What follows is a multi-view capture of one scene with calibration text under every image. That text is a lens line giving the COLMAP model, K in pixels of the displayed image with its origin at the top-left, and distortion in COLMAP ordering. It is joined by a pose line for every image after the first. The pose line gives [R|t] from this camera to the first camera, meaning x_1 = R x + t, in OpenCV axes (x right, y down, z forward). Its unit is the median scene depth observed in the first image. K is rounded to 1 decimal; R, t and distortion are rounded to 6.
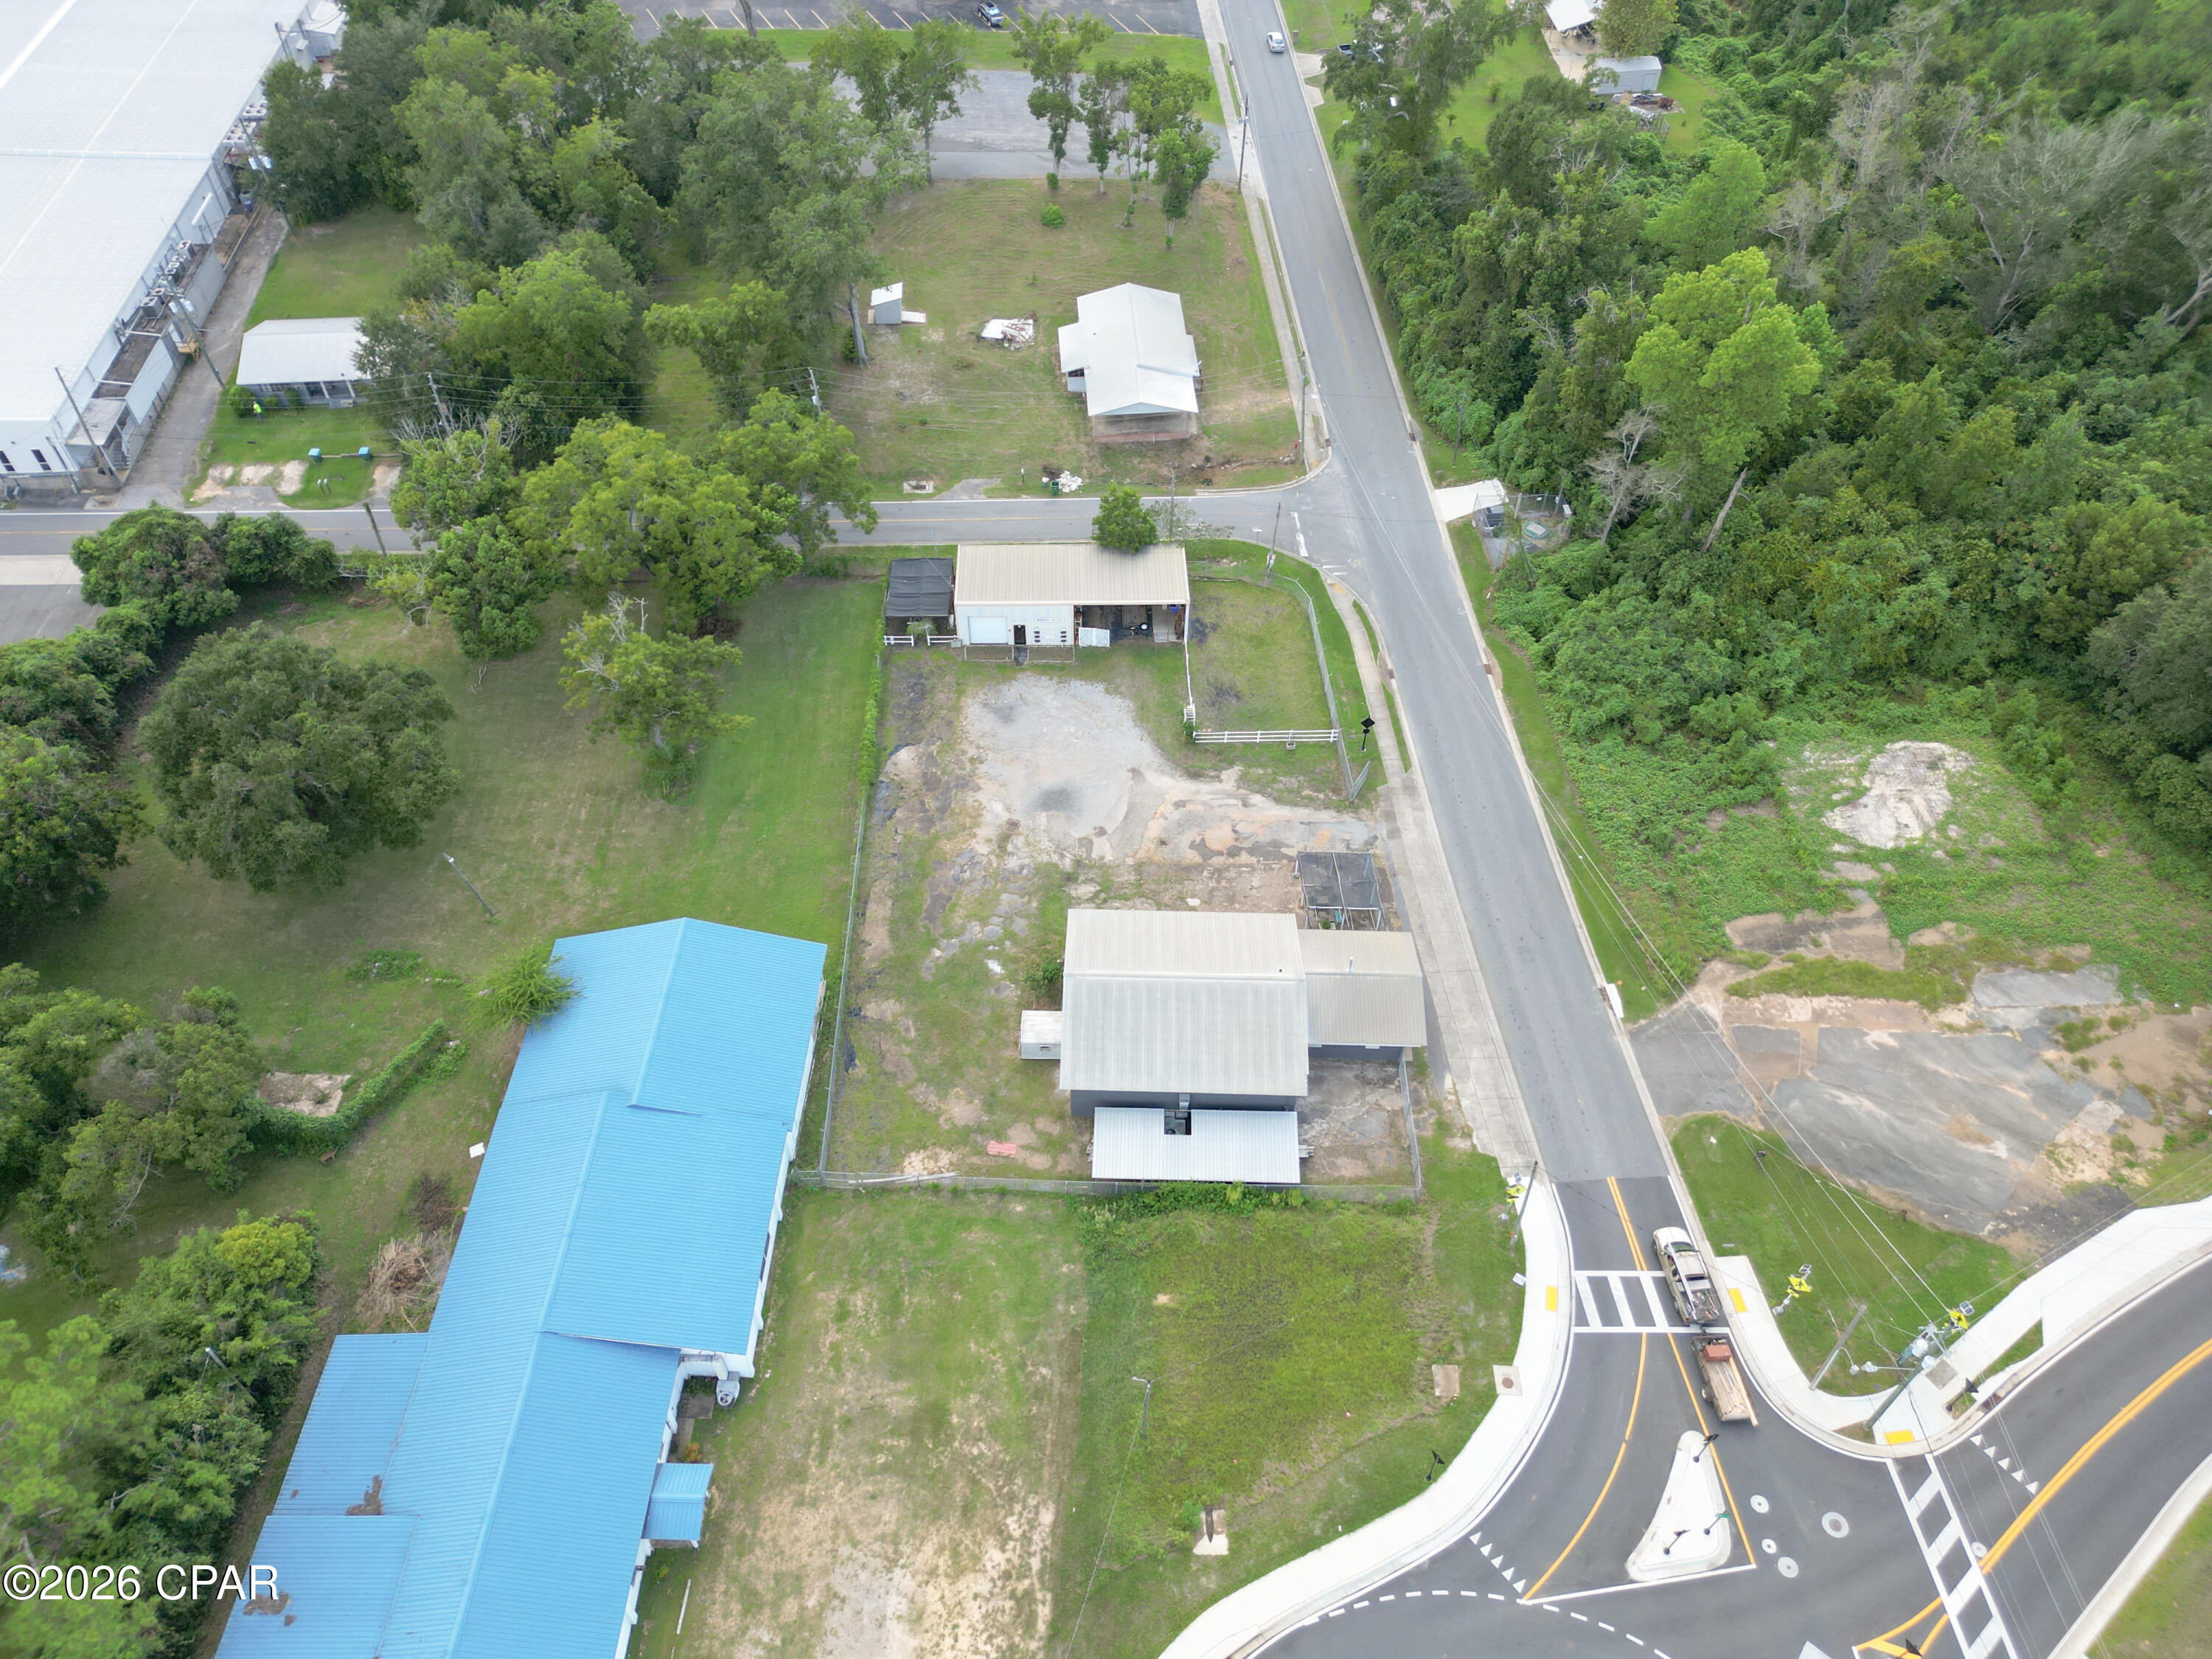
lens RADIAL K [[1542.7, 0, 1106.0], [0, 1542.7, 829.5], [0, 0, 1]] dist [0.100747, -0.133118]
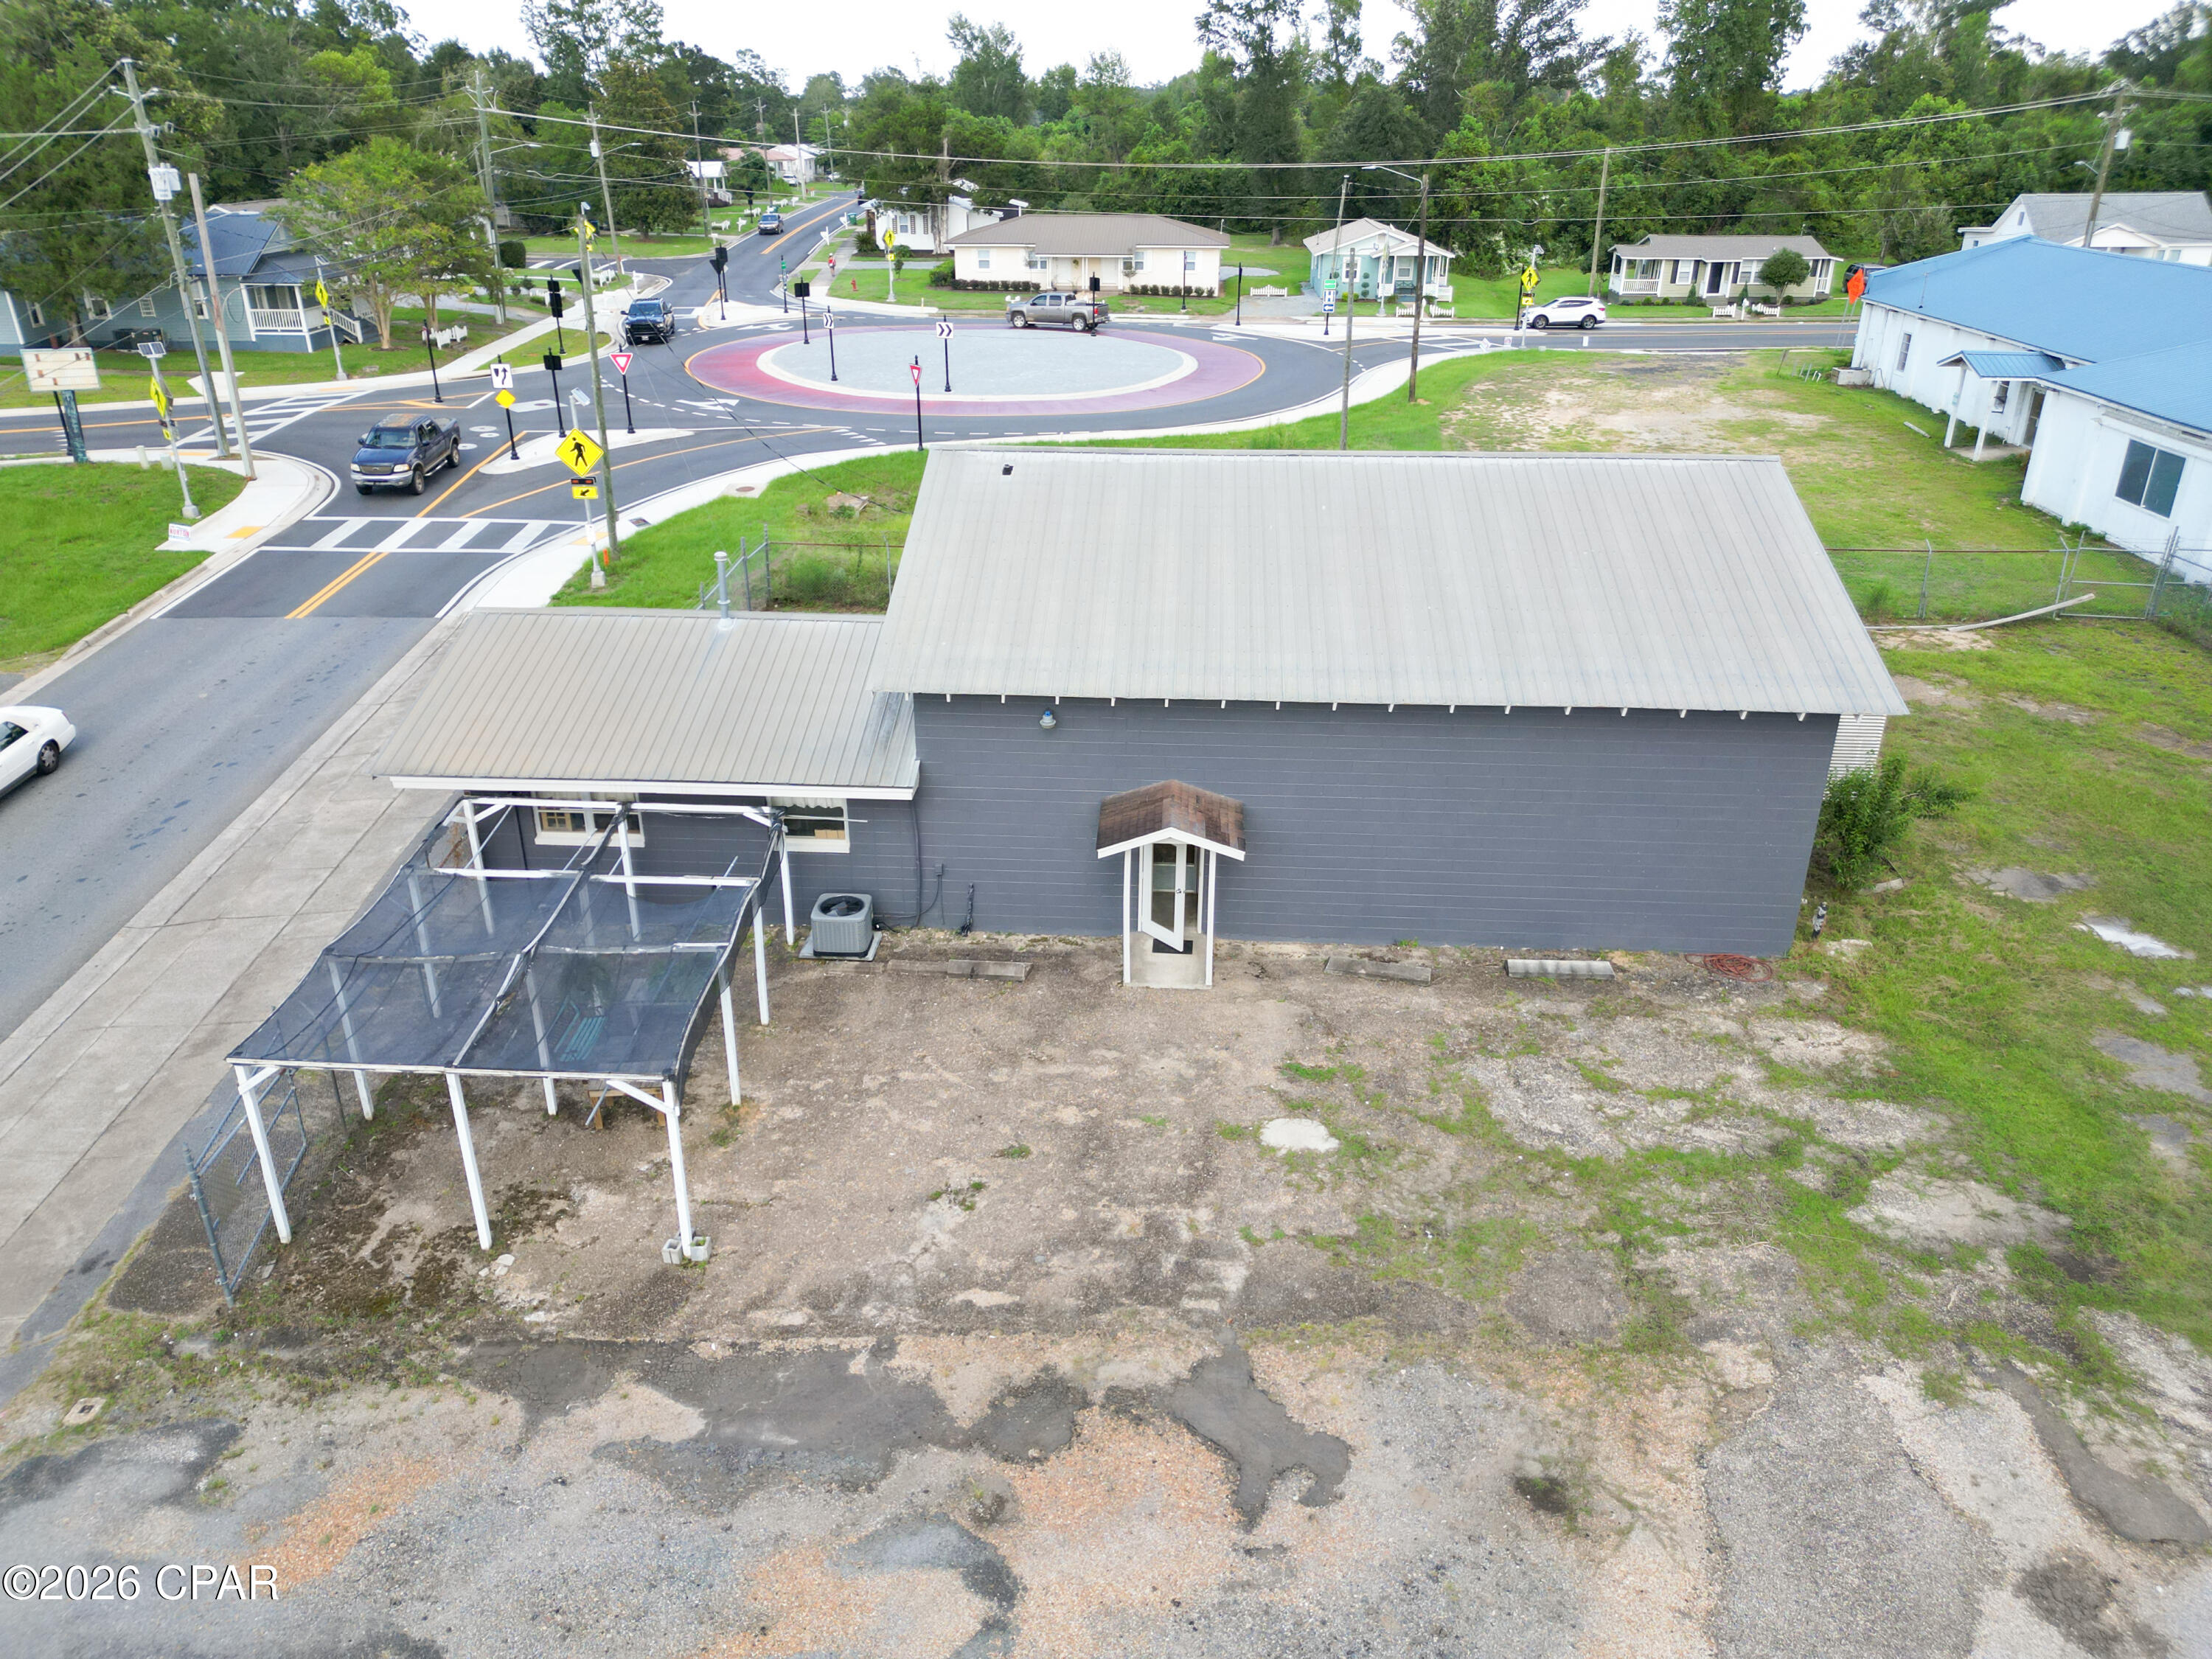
lens RADIAL K [[1552.3, 0, 1106.0], [0, 1552.3, 829.5], [0, 0, 1]] dist [0.070284, -0.070442]
pose [[-0.999203, -0.027528, 0.028912, 0.073430], [0.019725, 0.289226, 0.957058, -0.141107], [-0.034708, 0.956865, -0.288452, 0.988495]]
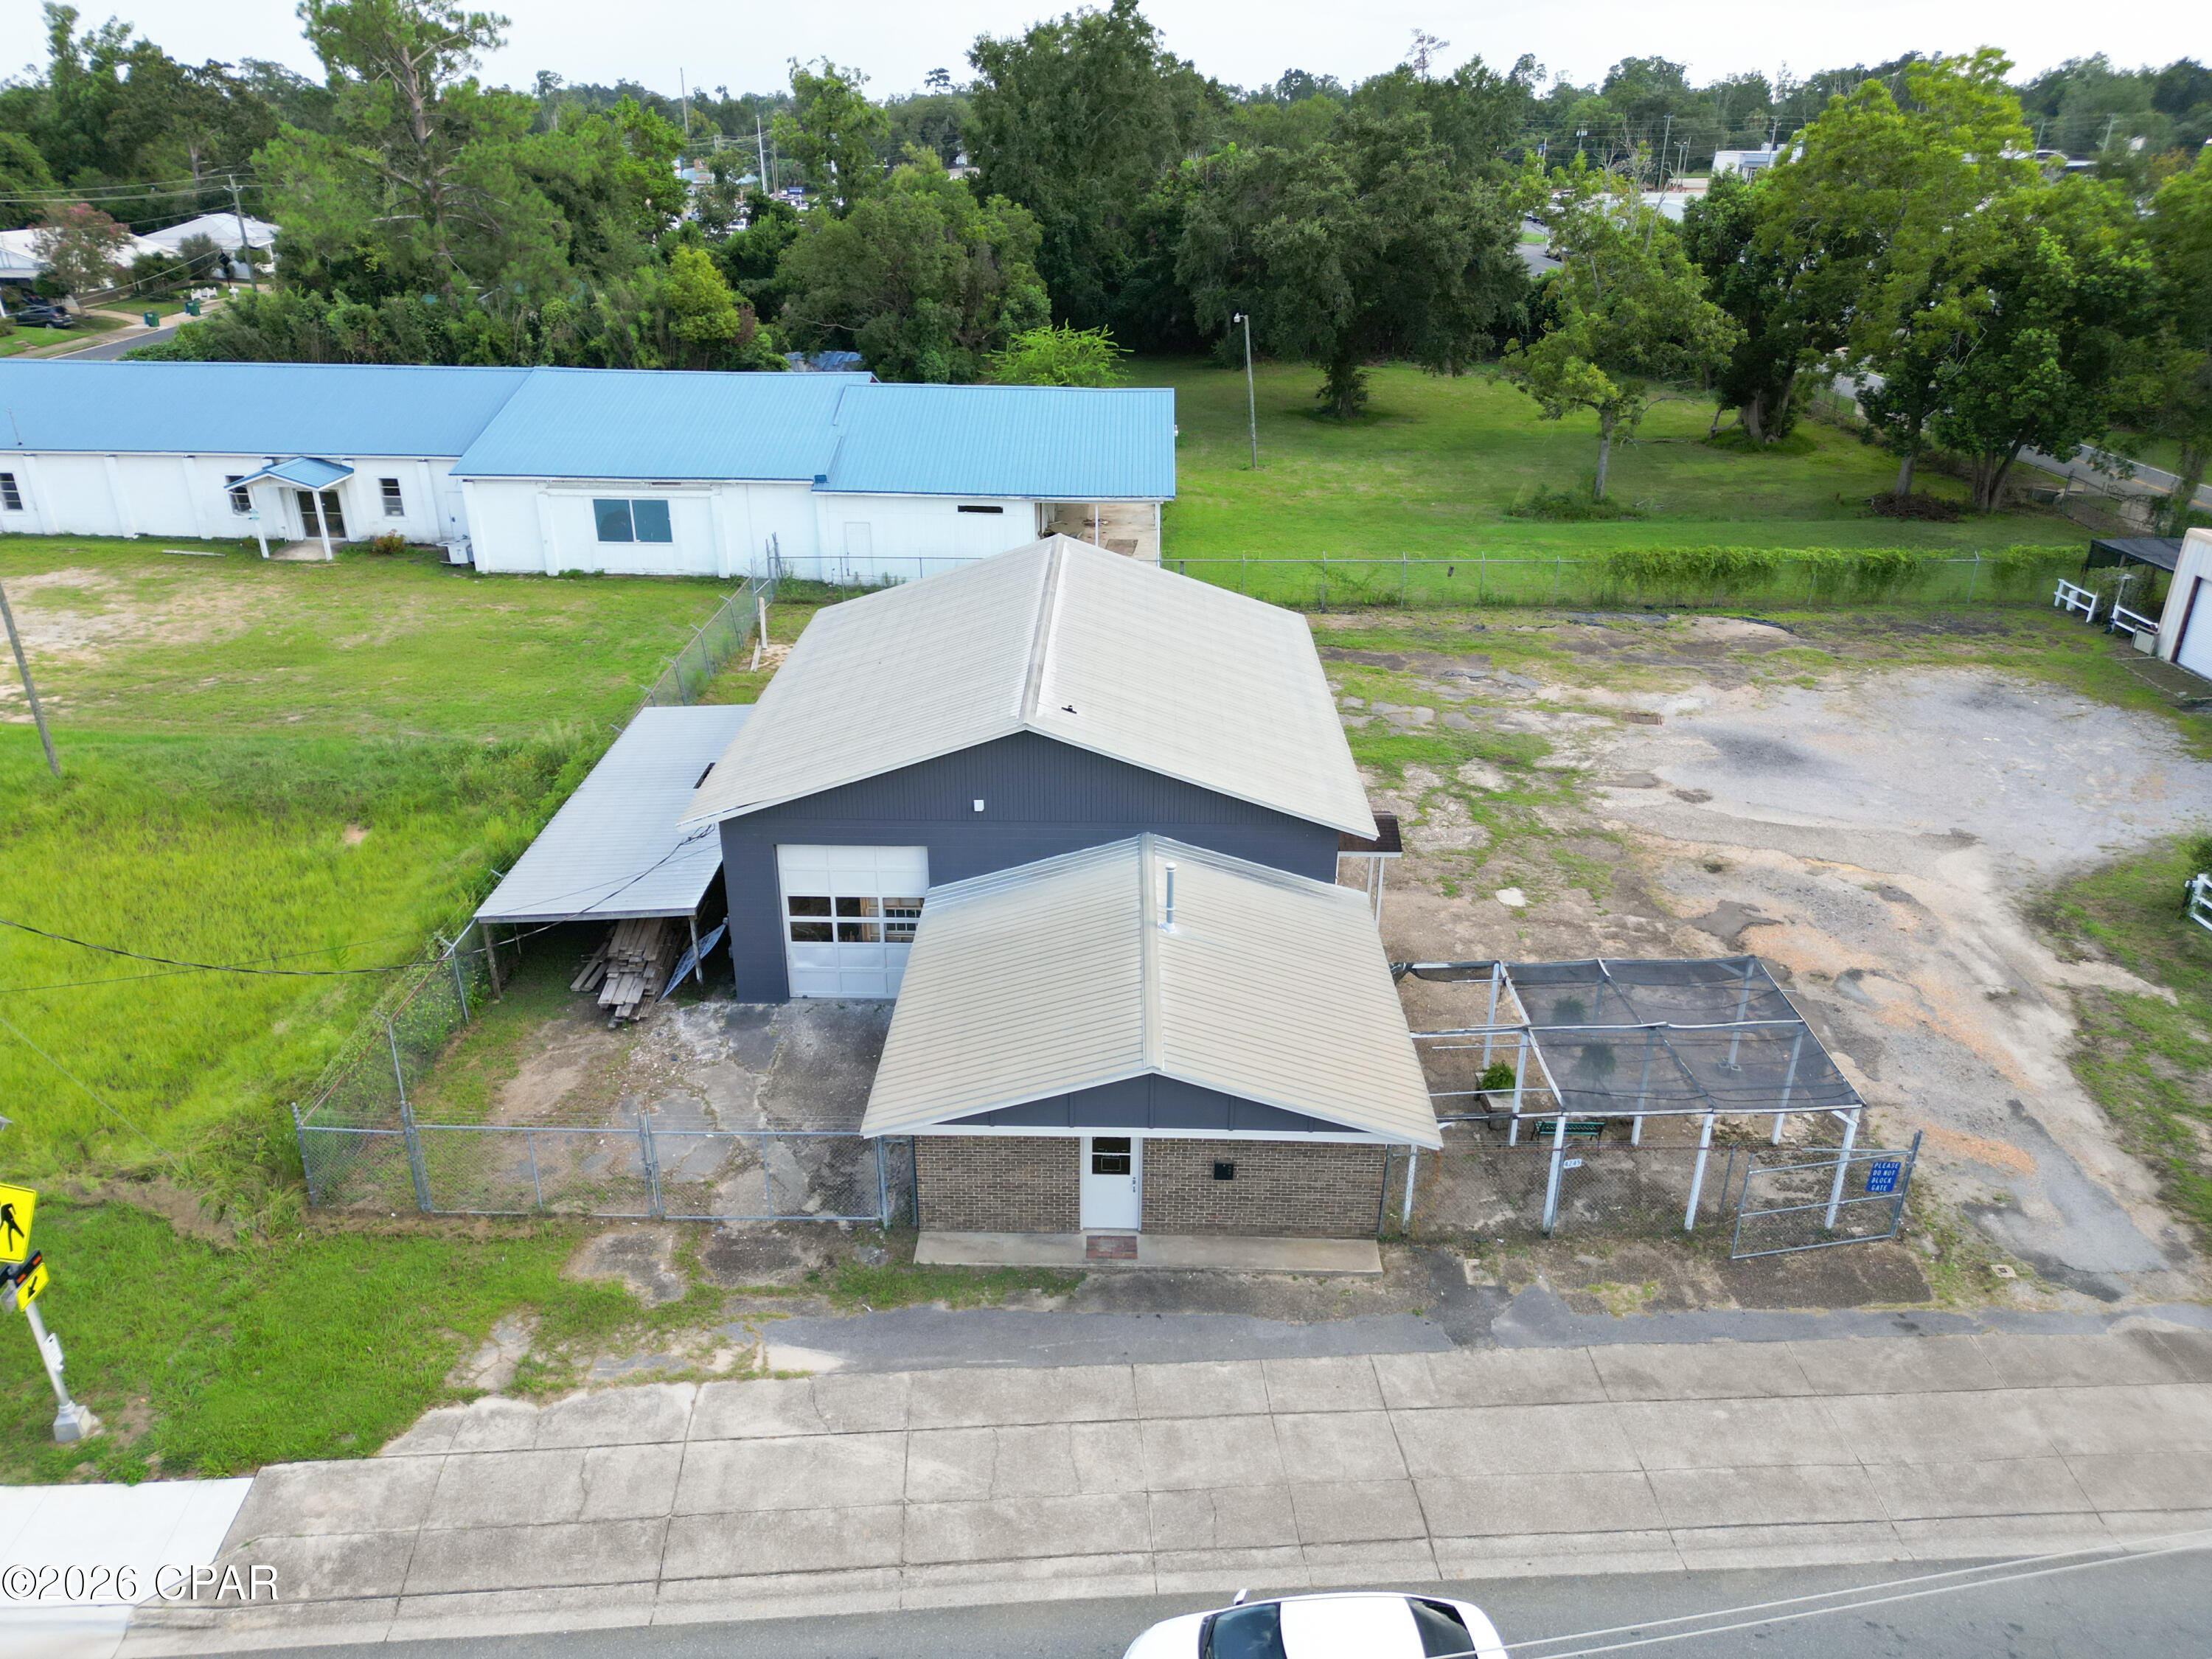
lens RADIAL K [[1552.3, 0, 1106.0], [0, 1552.3, 829.5], [0, 0, 1]] dist [0.070284, -0.070442]
pose [[0.003649, 0.406913, -0.913460, 0.358372], [-0.755755, 0.599304, 0.263949, 0.014016], [0.654844, 0.689389, 0.309714, 0.796374]]
